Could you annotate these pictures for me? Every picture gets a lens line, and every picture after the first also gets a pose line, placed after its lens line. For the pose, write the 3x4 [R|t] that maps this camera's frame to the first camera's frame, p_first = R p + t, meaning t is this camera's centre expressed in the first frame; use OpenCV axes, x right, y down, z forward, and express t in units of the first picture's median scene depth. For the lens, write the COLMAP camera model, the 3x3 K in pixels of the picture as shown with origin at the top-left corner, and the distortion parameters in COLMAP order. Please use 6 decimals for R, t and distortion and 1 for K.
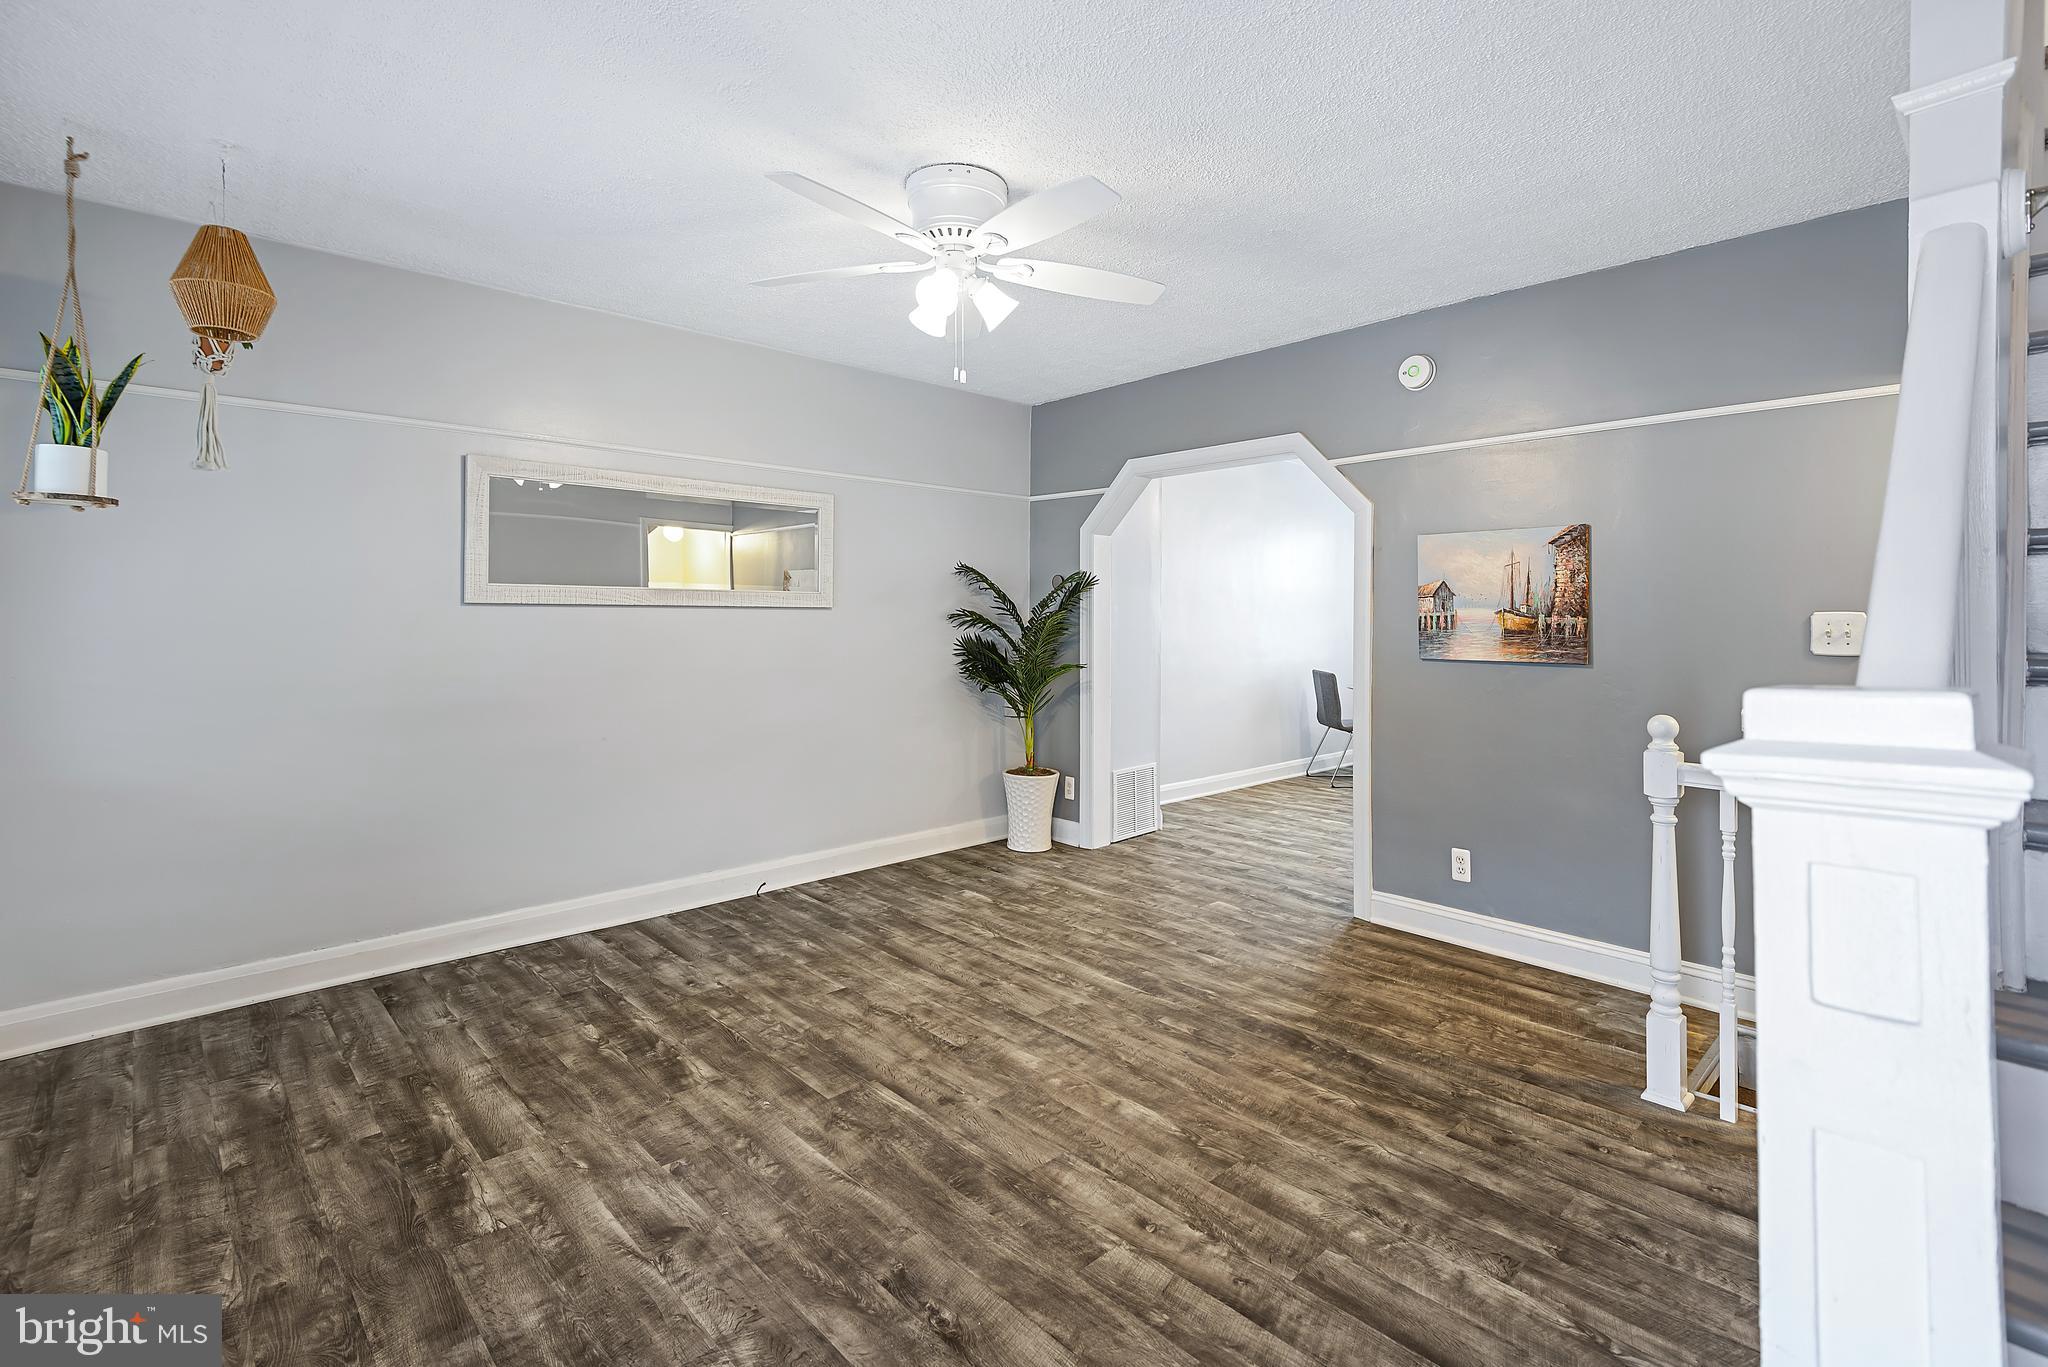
lens RADIAL K [[930.8, 0, 1014.1], [0, 930.8, 599.6], [0, 0, 1]] dist [0.028405, -0.010054]
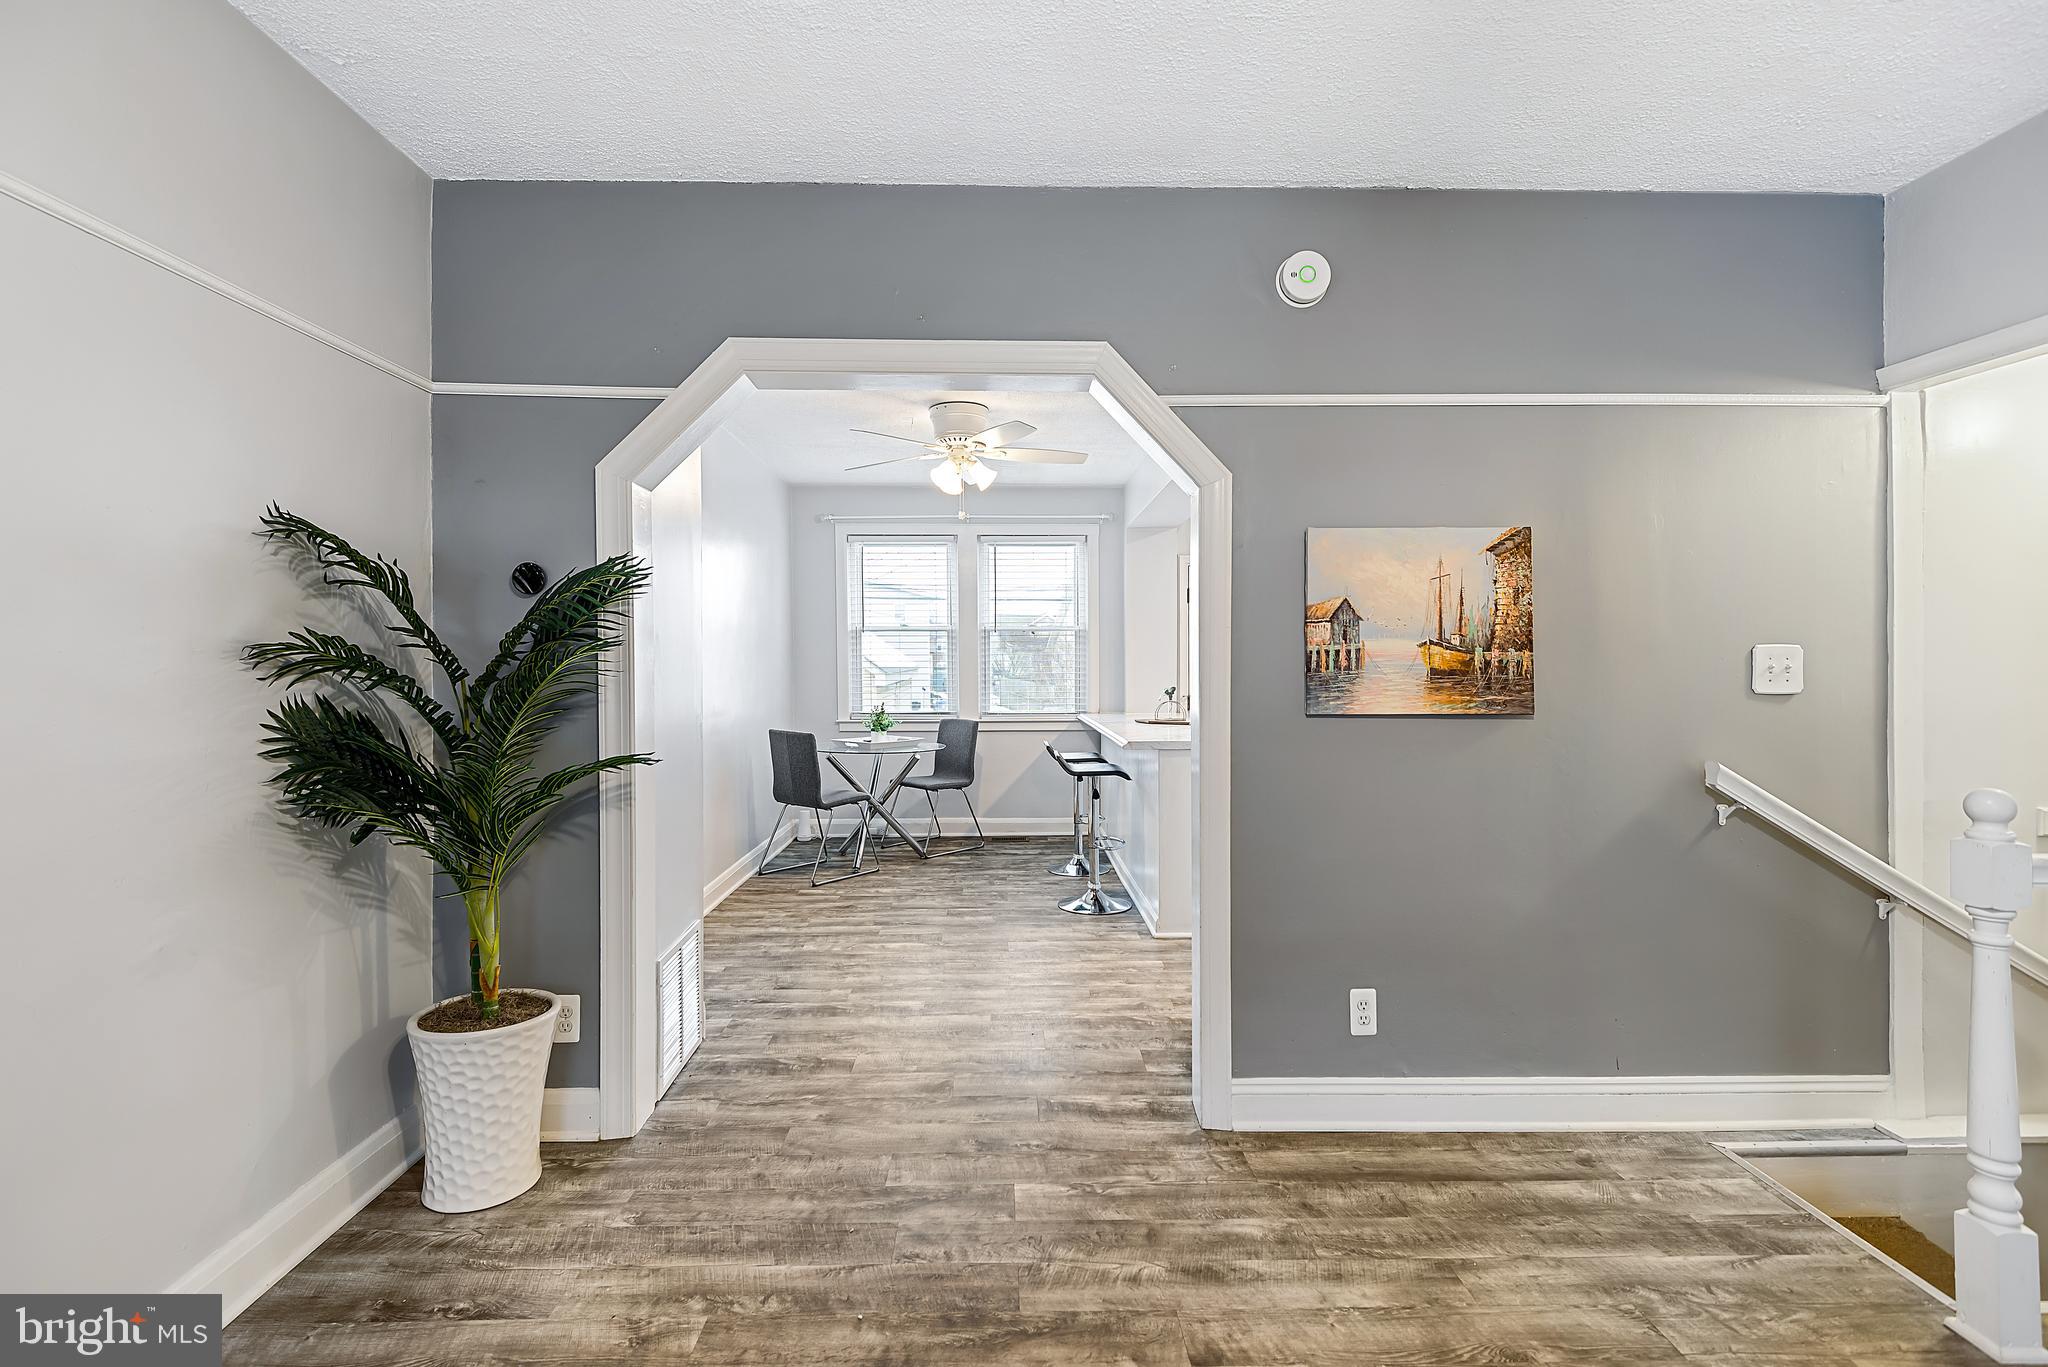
lens RADIAL K [[930.8, 0, 1023.6], [0, 930.8, 667.8], [0, 0, 1]] dist [0.028405, -0.010054]
pose [[0.659772, -0.007294, 0.751430, -0.243615], [-0.011079, 0.999750, 0.019432, 0.024231], [-0.751384, -0.021146, 0.659527, 0.888423]]
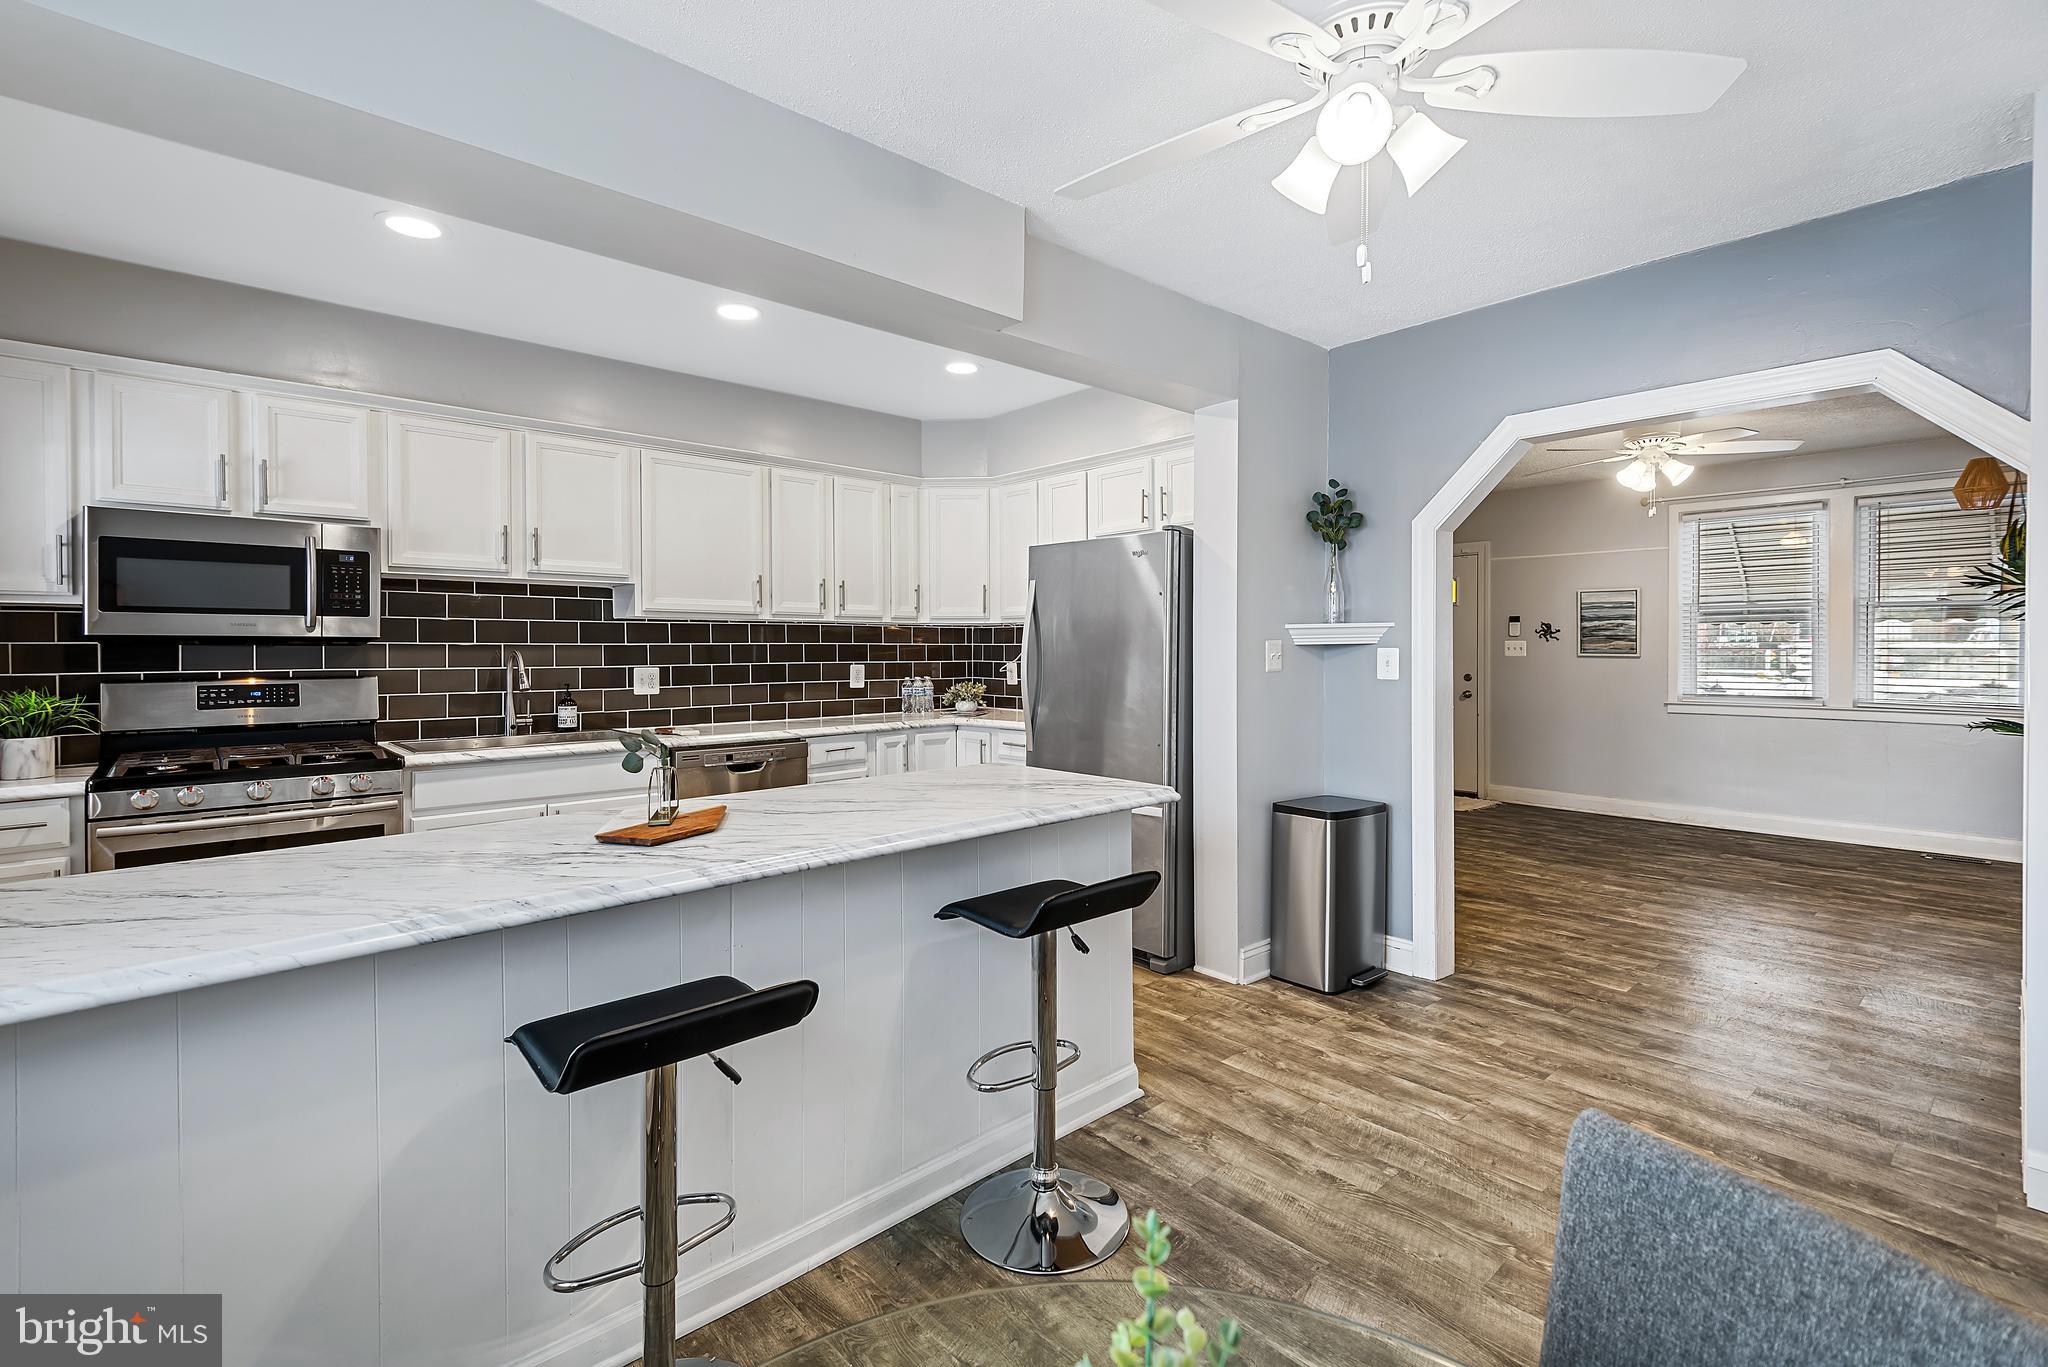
lens RADIAL K [[930.8, 0, 1024.4], [0, 930.8, 637.4], [0, 0, 1]] dist [0.028405, -0.010054]
pose [[-0.999980, 0.003176, 0.005457, 1.013230], [0.003015, 0.999568, -0.029219, 0.047862], [-0.005548, -0.029202, -0.999558, 2.514165]]
